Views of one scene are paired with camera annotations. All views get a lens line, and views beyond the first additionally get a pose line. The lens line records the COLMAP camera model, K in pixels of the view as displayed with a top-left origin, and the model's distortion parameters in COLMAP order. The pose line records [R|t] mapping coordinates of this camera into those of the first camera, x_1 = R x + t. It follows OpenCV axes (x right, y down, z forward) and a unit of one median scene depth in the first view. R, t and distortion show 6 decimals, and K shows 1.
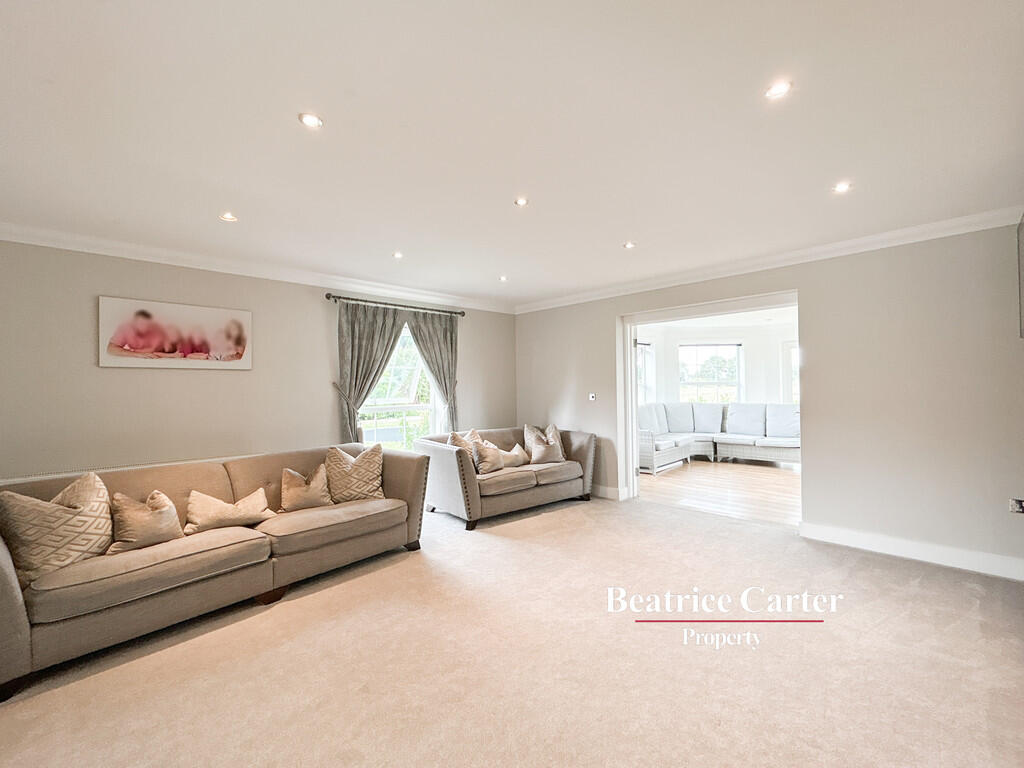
lens RADIAL K [[421.3, 0, 512.0], [0, 421.3, 384.0], [0, 0, 1]] dist [-0.000325, 0.000060]
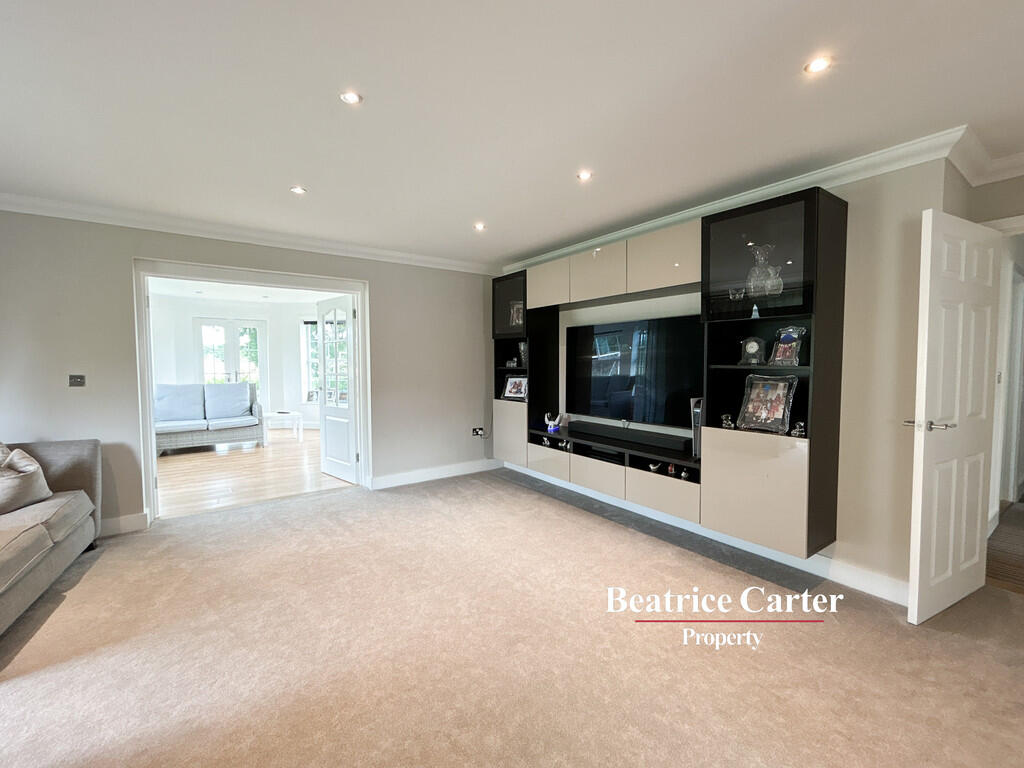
lens RADIAL K [[421.3, 0, 512.0], [0, 421.3, 384.0], [0, 0, 1]] dist [-0.000325, 0.000060]
pose [[0.189315, -0.037623, 0.981195, -0.369554], [-0.008289, 0.999169, 0.039911, 0.008576], [-0.981881, -0.015689, 0.188846, 0.355177]]
